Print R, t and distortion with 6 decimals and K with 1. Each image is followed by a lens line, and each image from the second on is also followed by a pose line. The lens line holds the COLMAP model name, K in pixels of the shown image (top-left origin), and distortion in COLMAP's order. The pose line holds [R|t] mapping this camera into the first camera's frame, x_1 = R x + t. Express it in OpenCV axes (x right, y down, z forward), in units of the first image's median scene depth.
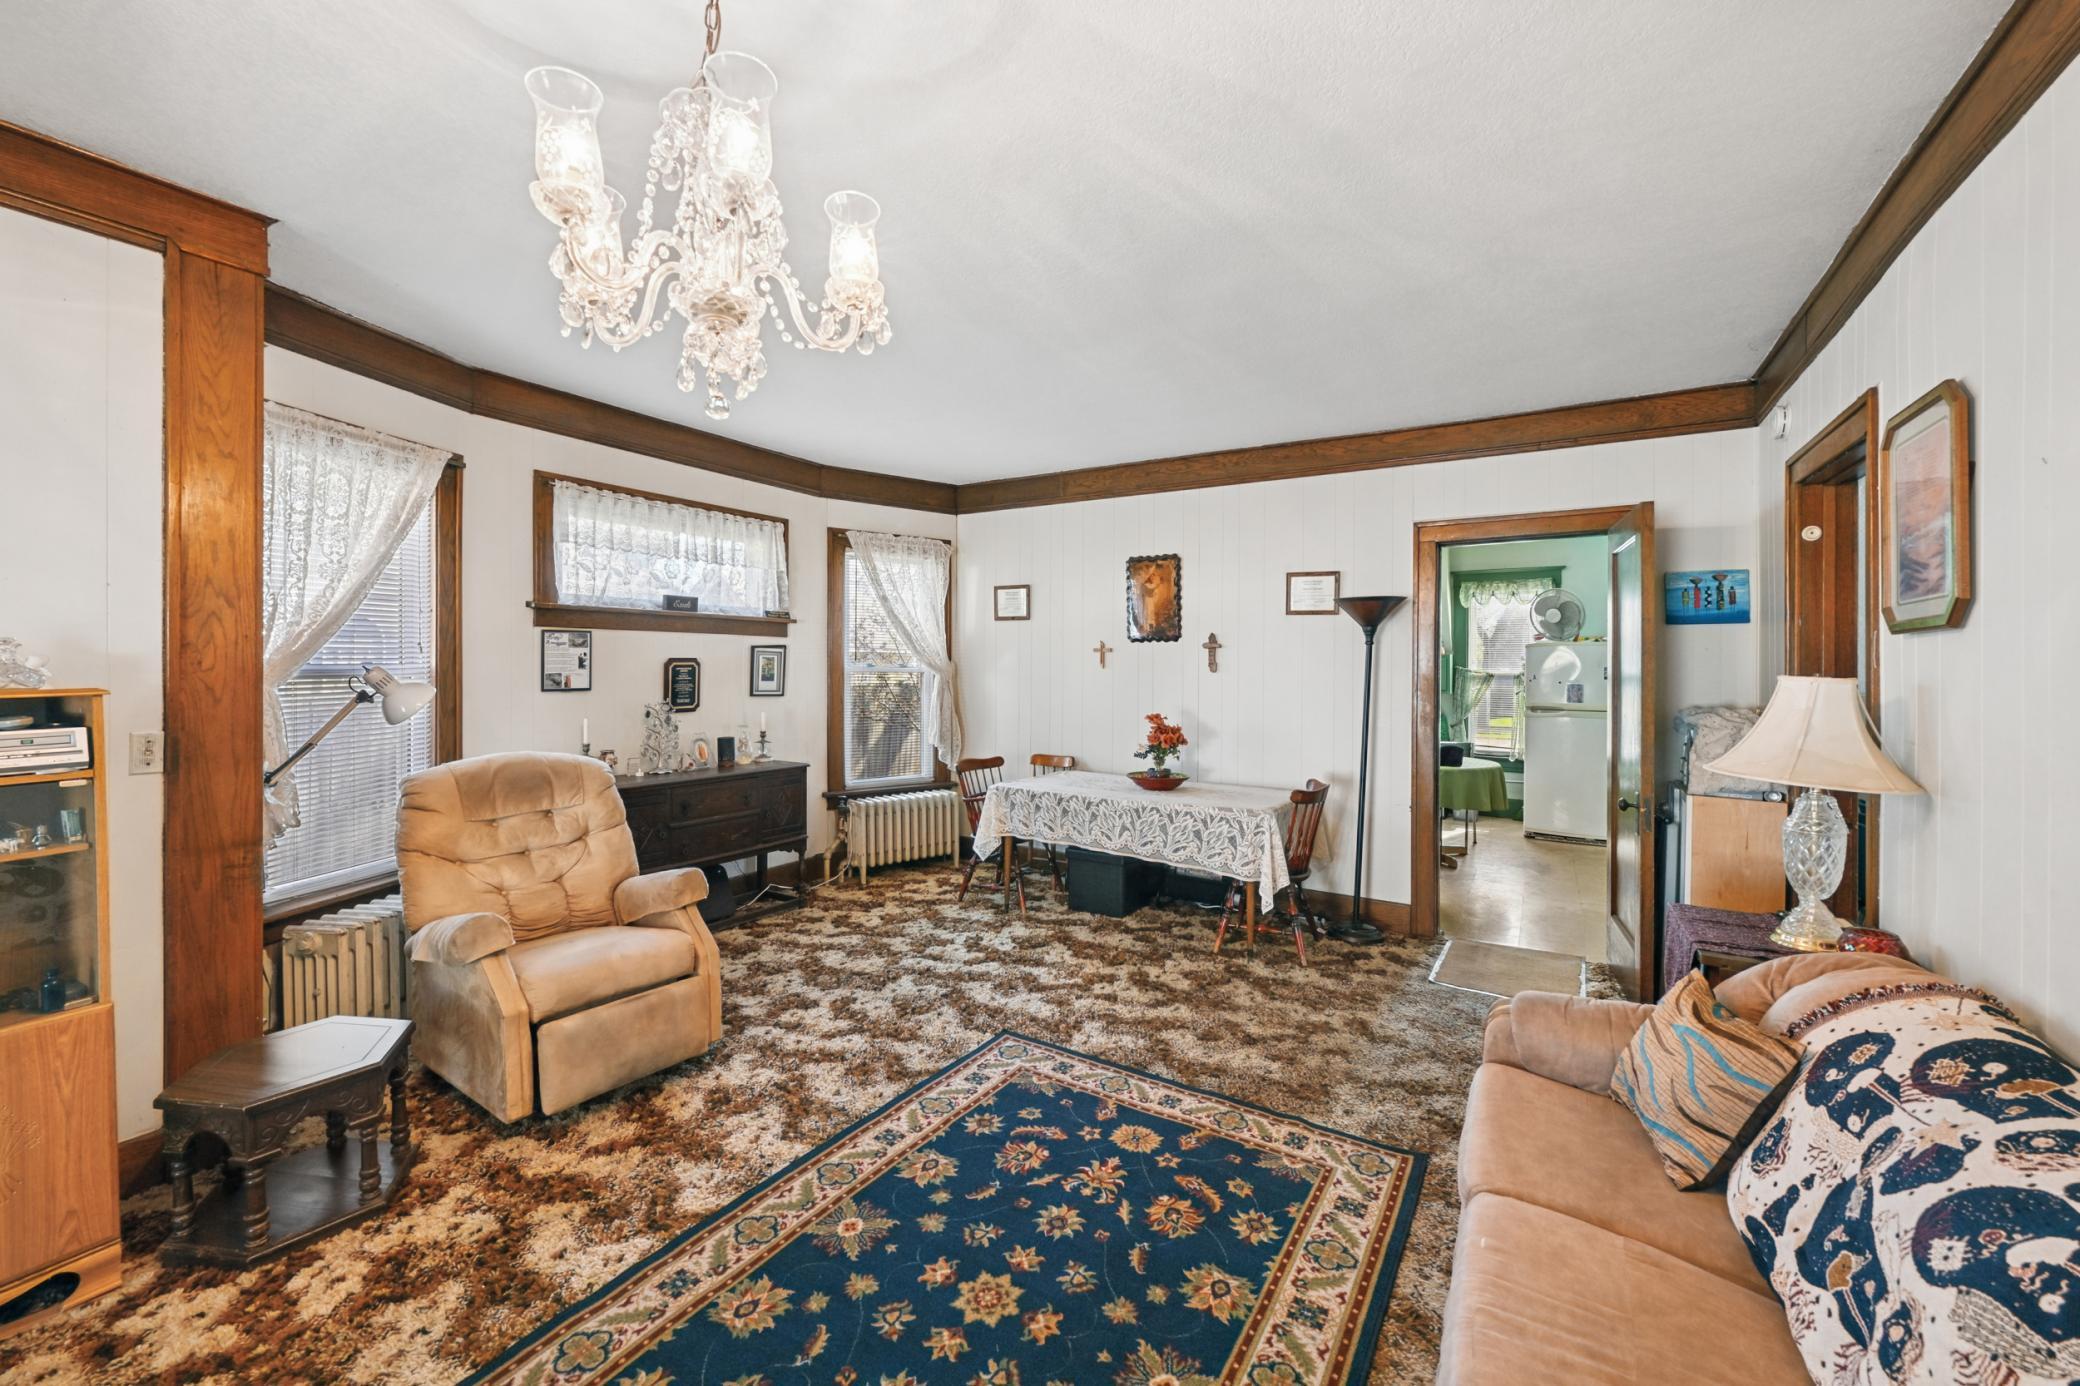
lens RADIAL K [[827.3, 0, 1035.6], [0, 827.3, 671.2], [0, 0, 1]] dist [0.000237, 0.000095]
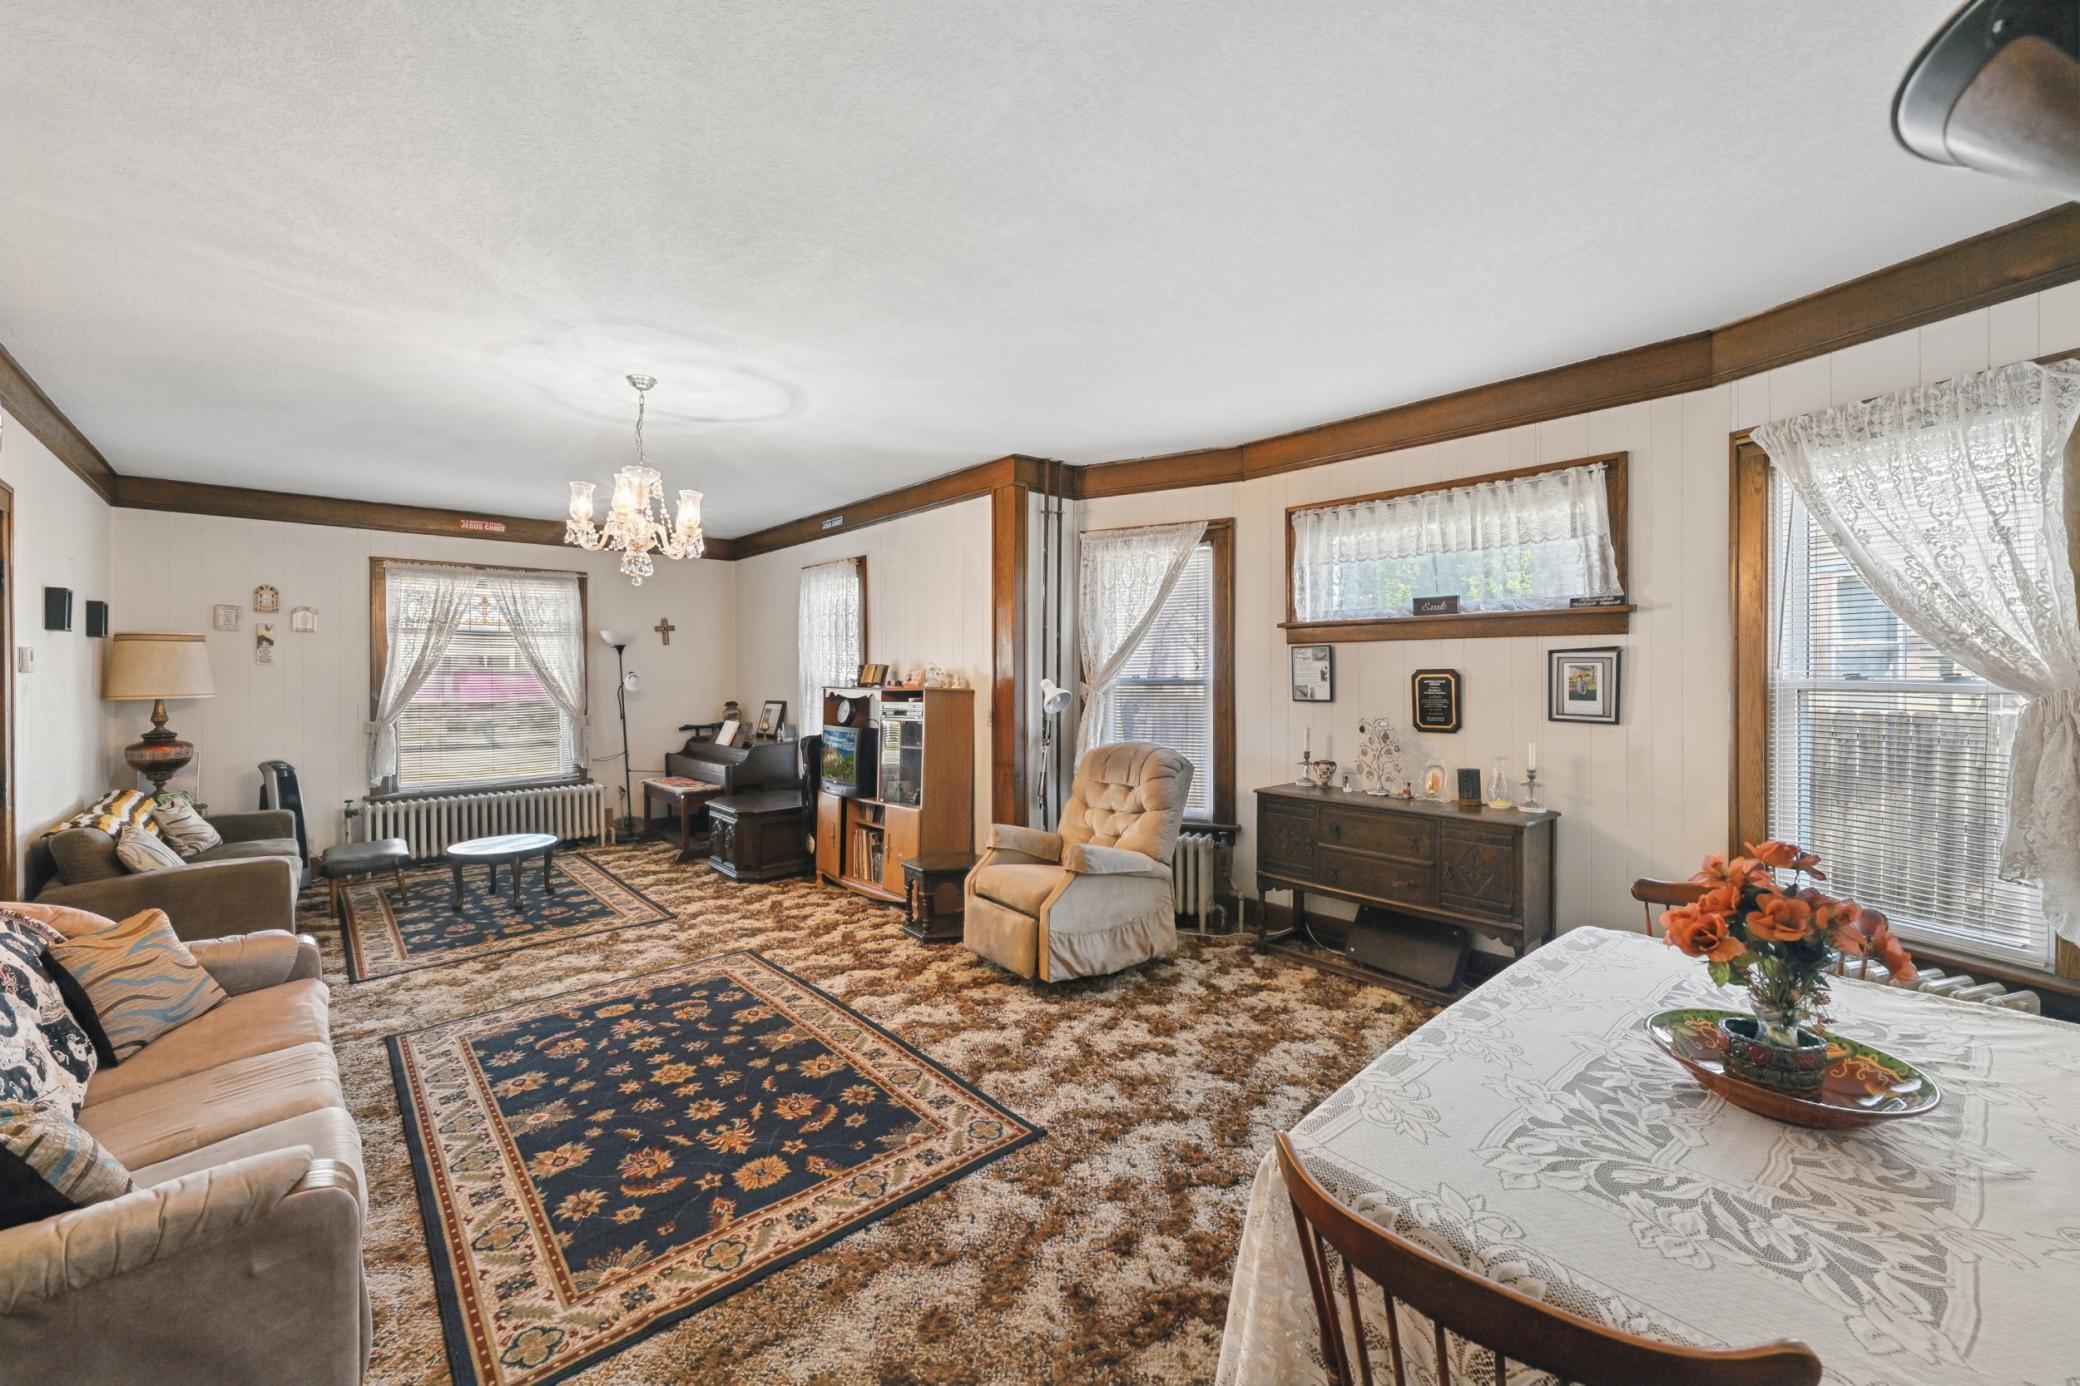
lens RADIAL K [[827.3, 0, 1035.6], [0, 827.3, 671.2], [0, 0, 1]] dist [0.000237, 0.000095]
pose [[-0.281570, -0.007522, -0.959511, 0.841842], [-0.006249, 0.999962, -0.006006, -0.009732], [0.959520, 0.004305, -0.281607, 1.386686]]
